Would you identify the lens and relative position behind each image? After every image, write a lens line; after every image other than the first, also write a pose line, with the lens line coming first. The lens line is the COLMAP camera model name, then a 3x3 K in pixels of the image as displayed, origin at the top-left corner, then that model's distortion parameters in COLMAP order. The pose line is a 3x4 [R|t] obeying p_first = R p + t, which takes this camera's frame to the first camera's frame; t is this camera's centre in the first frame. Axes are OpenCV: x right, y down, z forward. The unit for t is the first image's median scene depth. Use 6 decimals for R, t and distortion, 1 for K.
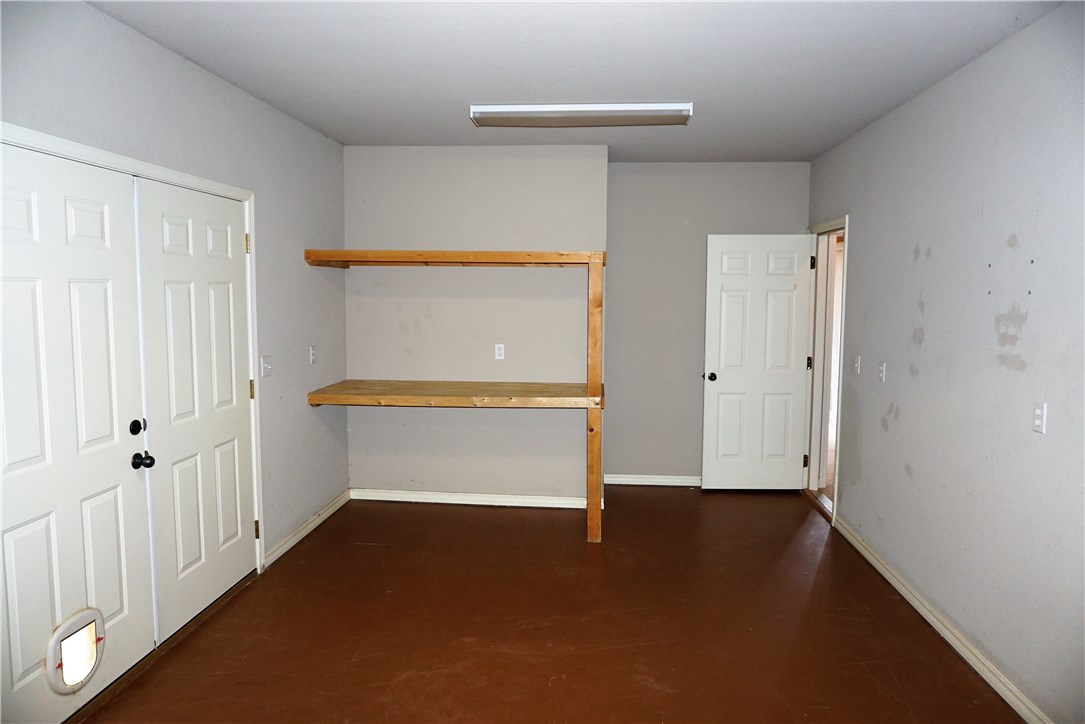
lens RADIAL K [[730.3, 0, 539.6], [0, 730.3, 360.4], [0, 0, 1]] dist [-0.026490, 0.004456]
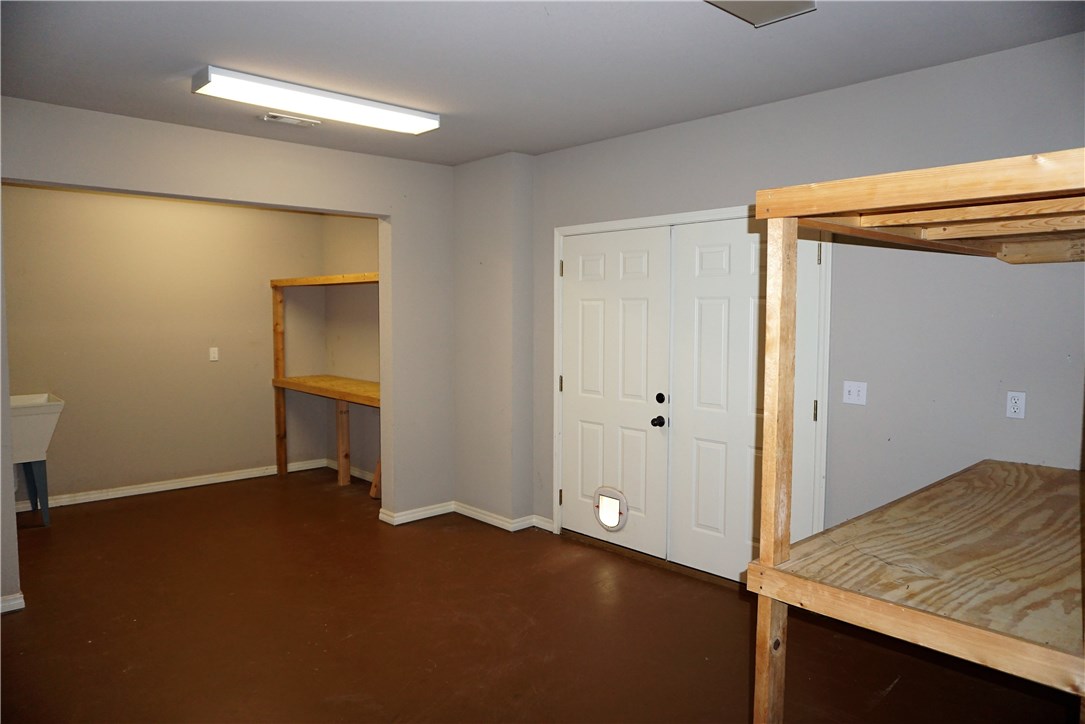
lens RADIAL K [[730.3, 0, 539.6], [0, 730.3, 360.4], [0, 0, 1]] dist [-0.026490, 0.004456]
pose [[-0.674788, 0.043396, -0.736735, 0.720214], [-0.073177, 0.989416, 0.125304, -0.156717], [0.734375, 0.138466, -0.664470, 1.861180]]
